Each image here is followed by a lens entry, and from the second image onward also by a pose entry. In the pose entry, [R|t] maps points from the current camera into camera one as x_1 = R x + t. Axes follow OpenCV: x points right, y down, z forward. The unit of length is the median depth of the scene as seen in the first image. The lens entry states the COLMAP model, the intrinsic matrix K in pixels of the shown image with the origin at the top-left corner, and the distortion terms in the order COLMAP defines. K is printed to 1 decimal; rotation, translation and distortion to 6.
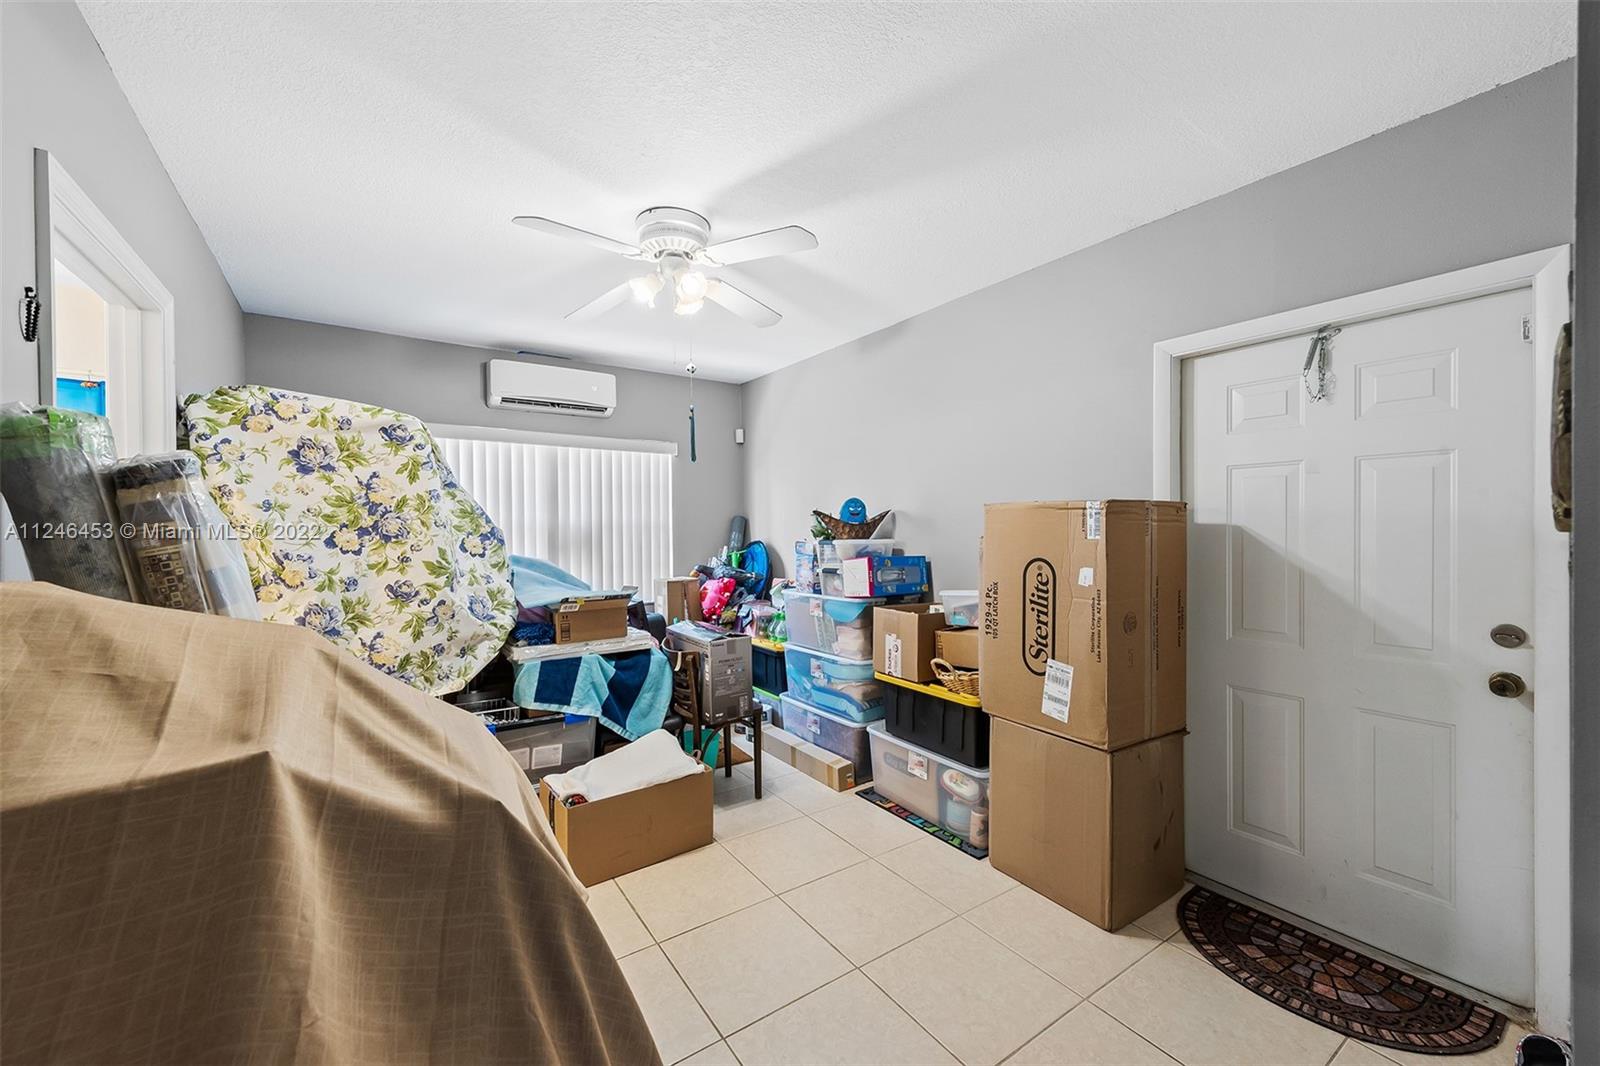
lens RADIAL K [[626.0, 0, 802.3], [0, 626.0, 533.4], [0, 0, 1]] dist [0.015577, -0.004512]
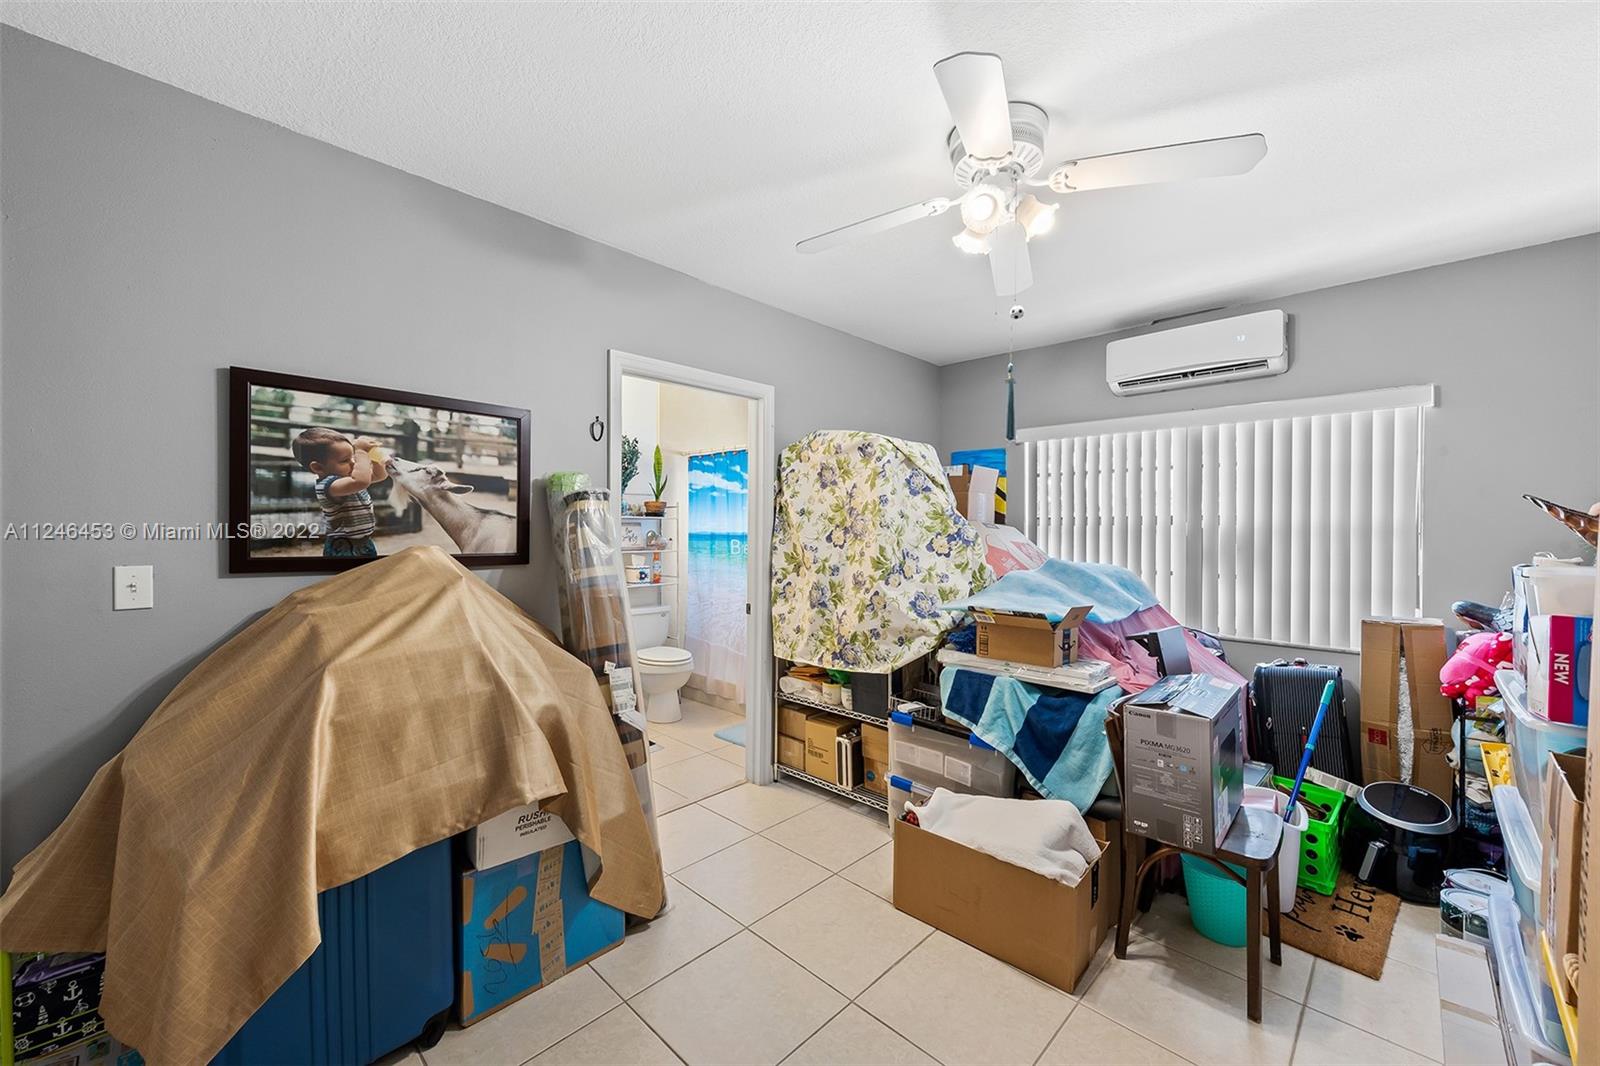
lens RADIAL K [[626.0, 0, 792.0], [0, 626.0, 535.4], [0, 0, 1]] dist [0.015577, -0.004512]
pose [[0.182781, 0.019161, -0.982967, 0.444161], [-0.016580, 0.999728, 0.016405, -0.010044], [0.983014, 0.013299, 0.183049, 0.544158]]
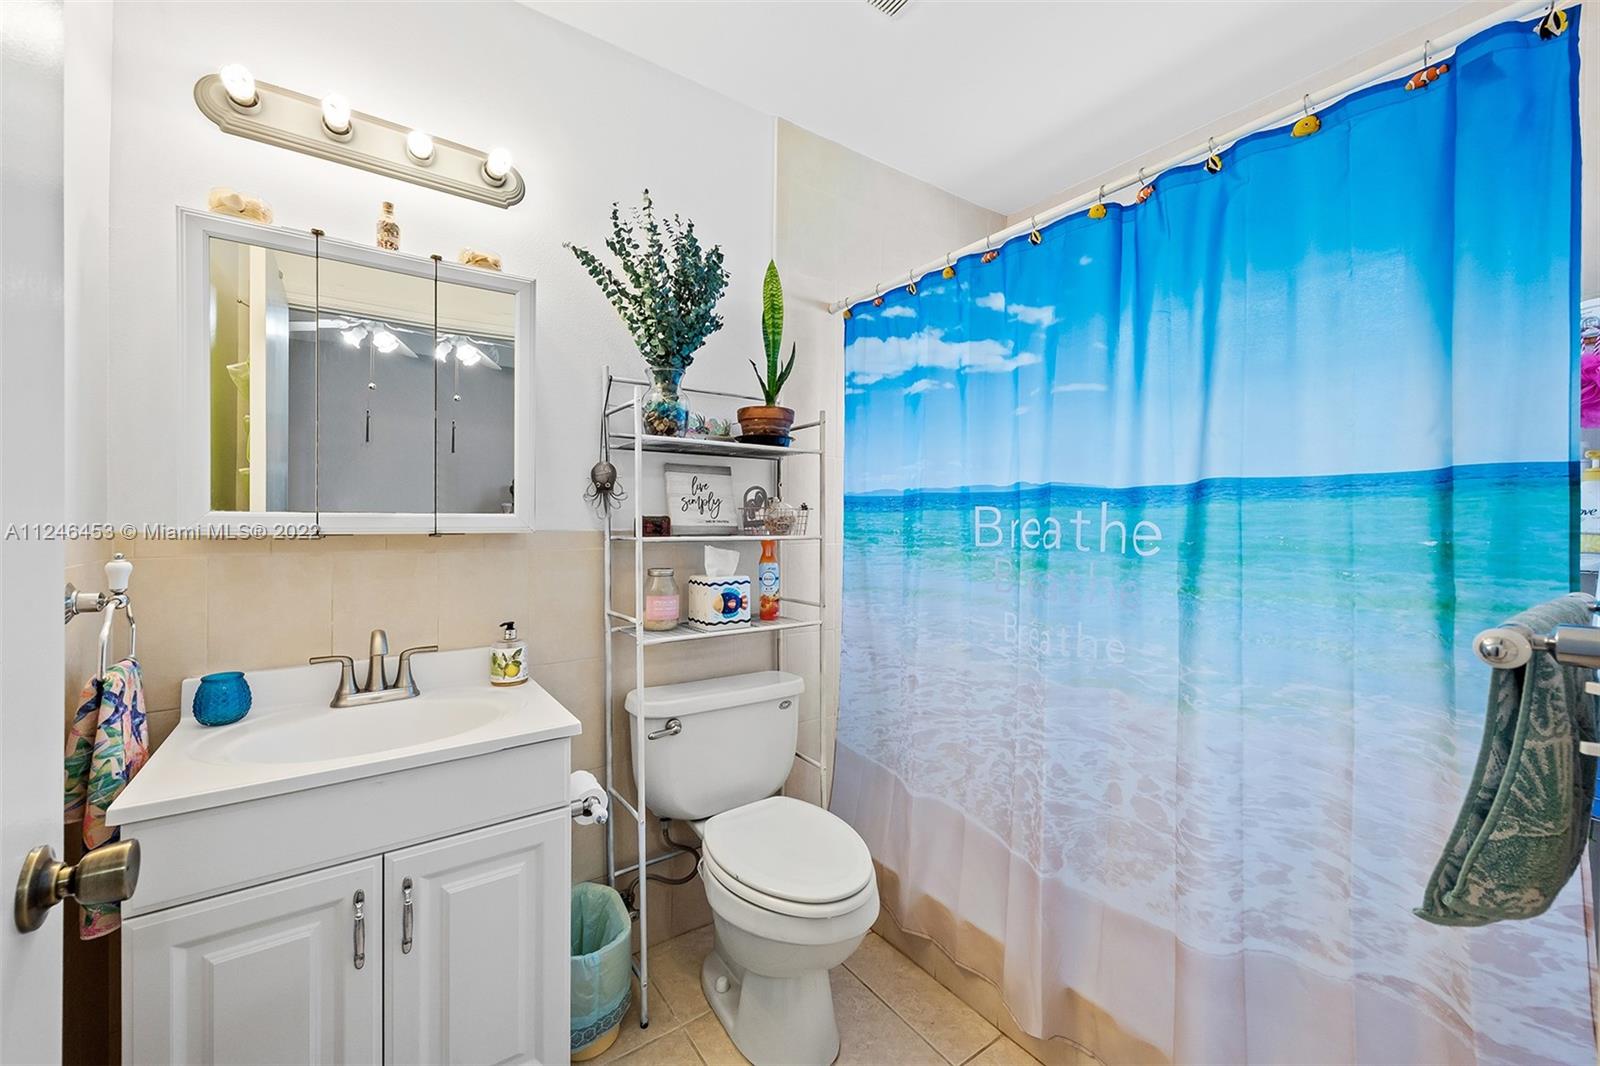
lens RADIAL K [[626.0, 0, 791.5], [0, 626.0, 525.7], [0, 0, 1]] dist [0.015577, -0.004512]
pose [[0.003812, 0.016839, -0.999851, -0.619923], [-0.017063, 0.999714, 0.016772, 0.041677], [0.999847, 0.016996, 0.004098, 0.516862]]
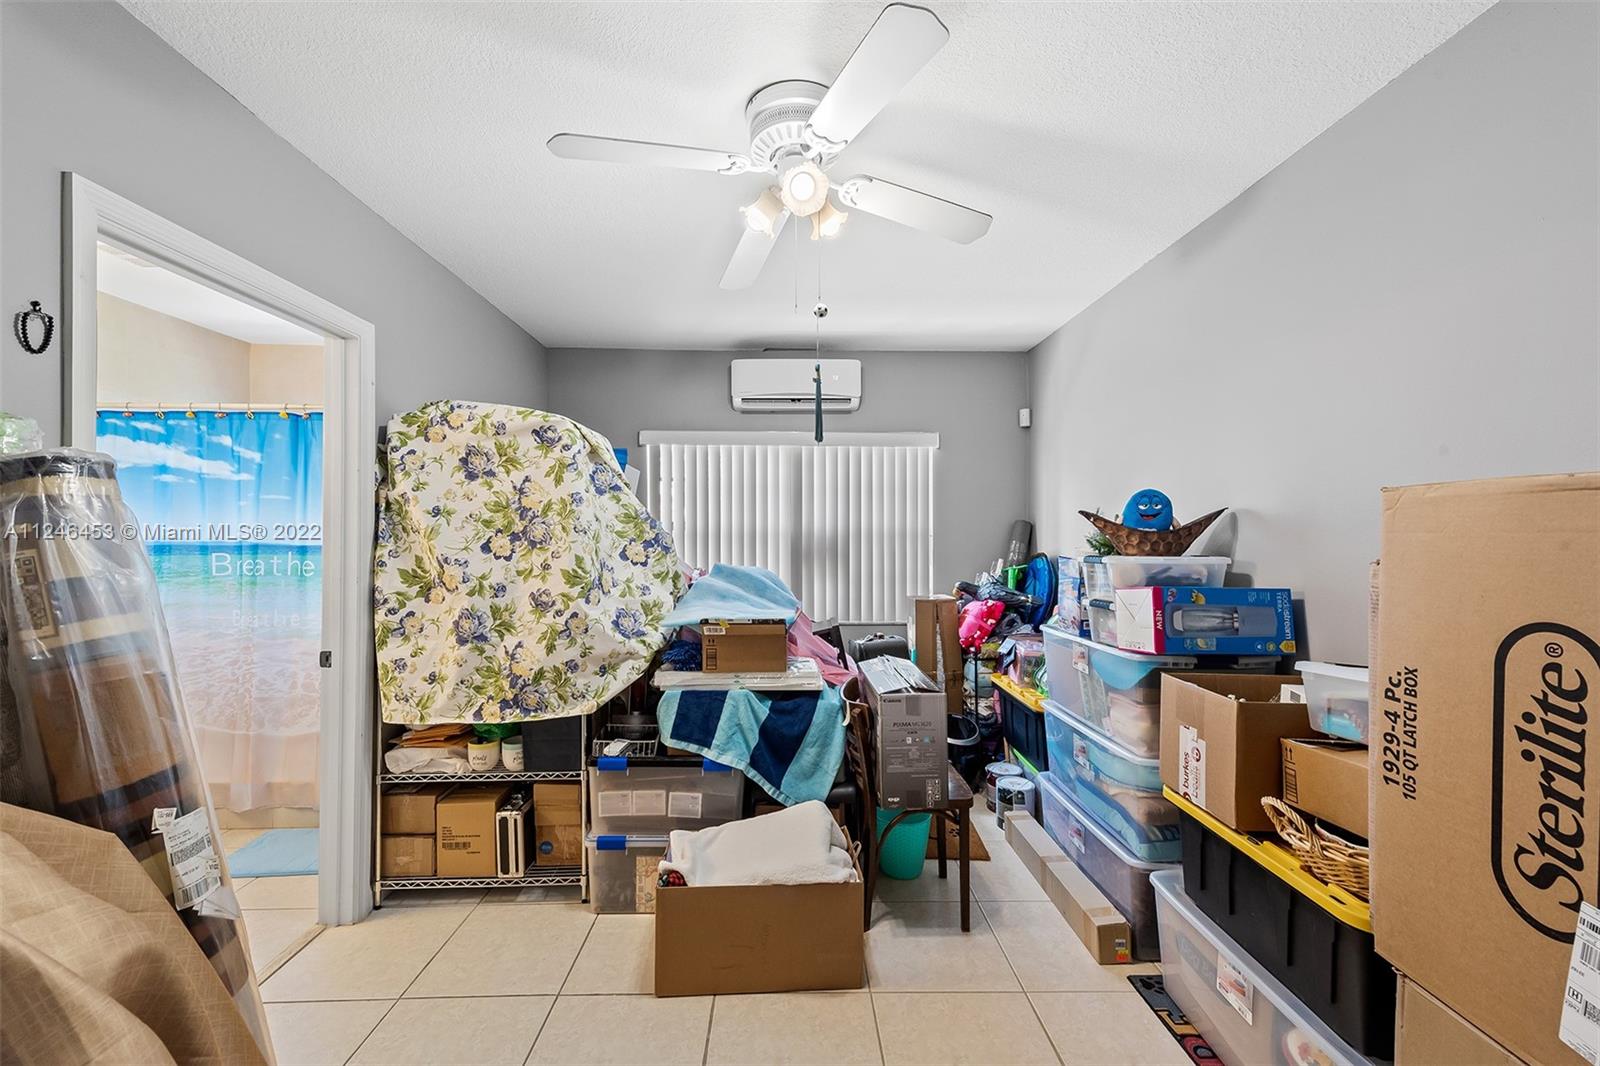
lens RADIAL K [[626.0, 0, 796.6], [0, 626.0, 534.0], [0, 0, 1]] dist [0.015577, -0.004512]
pose [[0.833079, 0.006441, -0.553116, 0.172572], [-0.011600, 0.999916, -0.005827, -0.005653], [0.553032, 0.011271, 0.833084, 0.354452]]
